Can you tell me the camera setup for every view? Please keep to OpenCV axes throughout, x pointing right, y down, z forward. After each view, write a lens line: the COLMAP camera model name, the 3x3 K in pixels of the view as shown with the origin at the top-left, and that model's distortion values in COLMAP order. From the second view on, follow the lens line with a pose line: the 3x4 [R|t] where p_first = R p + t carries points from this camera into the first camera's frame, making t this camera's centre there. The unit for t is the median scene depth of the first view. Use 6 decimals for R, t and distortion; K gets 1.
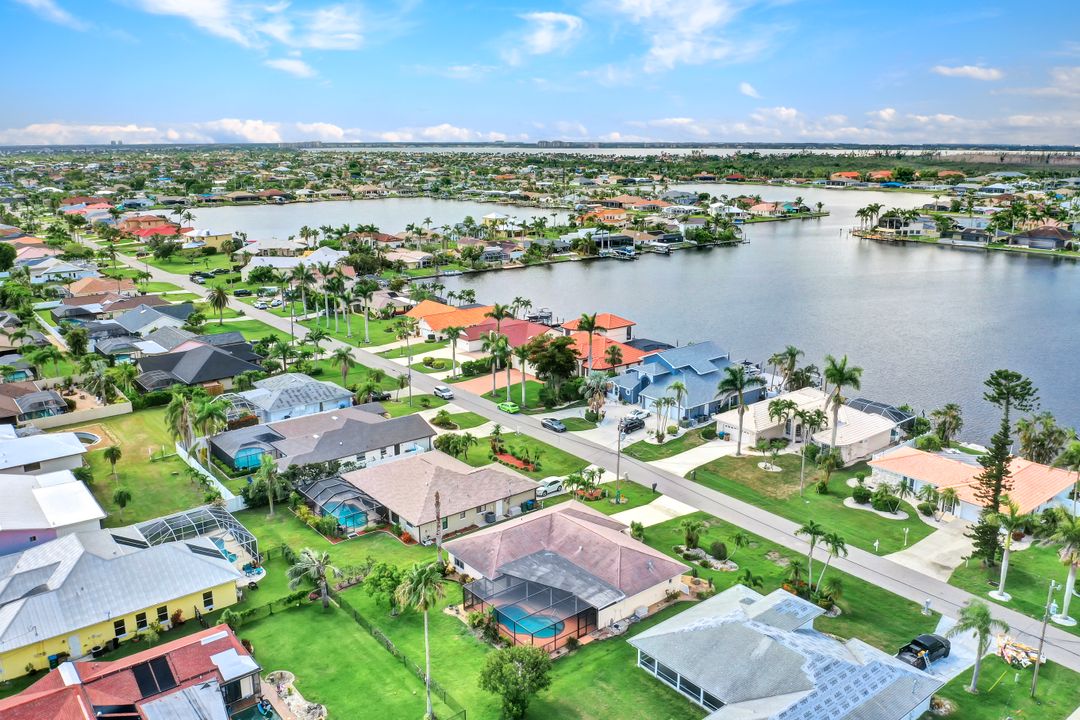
lens RADIAL K [[865.1, 0, 540.0], [0, 865.1, 360.0], [0, 0, 1]] dist [-0.026608, -0.000662]
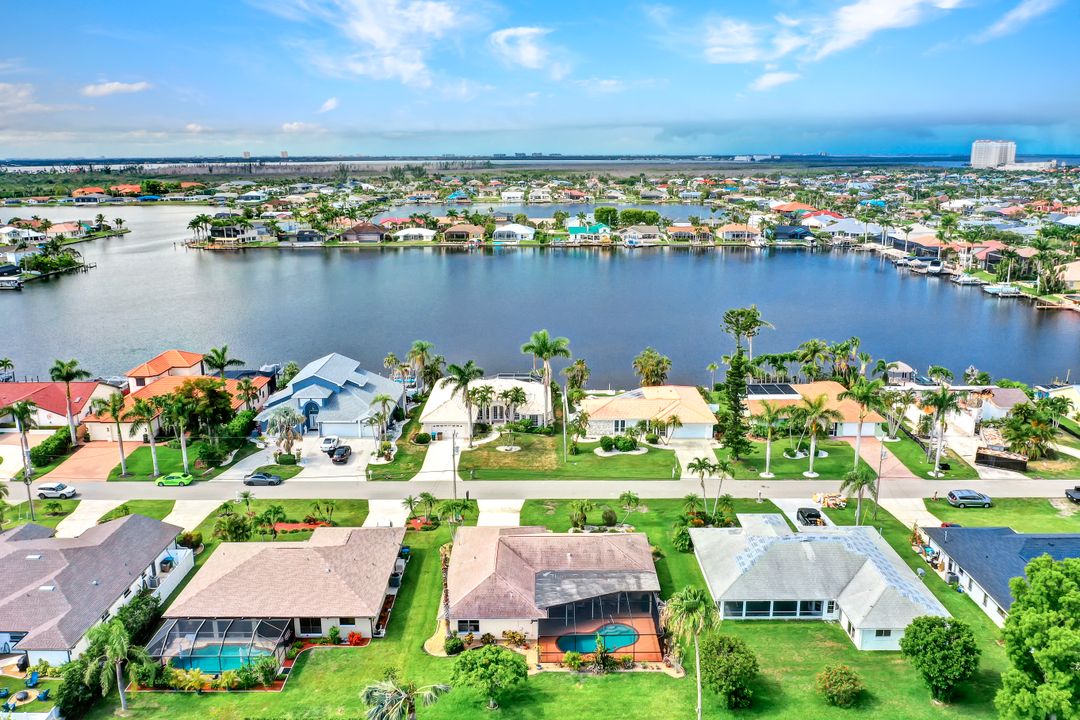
lens RADIAL K [[865.1, 0, 540.0], [0, 865.1, 360.0], [0, 0, 1]] dist [-0.026608, -0.000662]
pose [[0.618773, -0.187701, 0.762816, -0.179611], [0.200411, 0.976622, 0.077743, -0.020255], [-0.759576, 0.104771, 0.641925, 0.102364]]
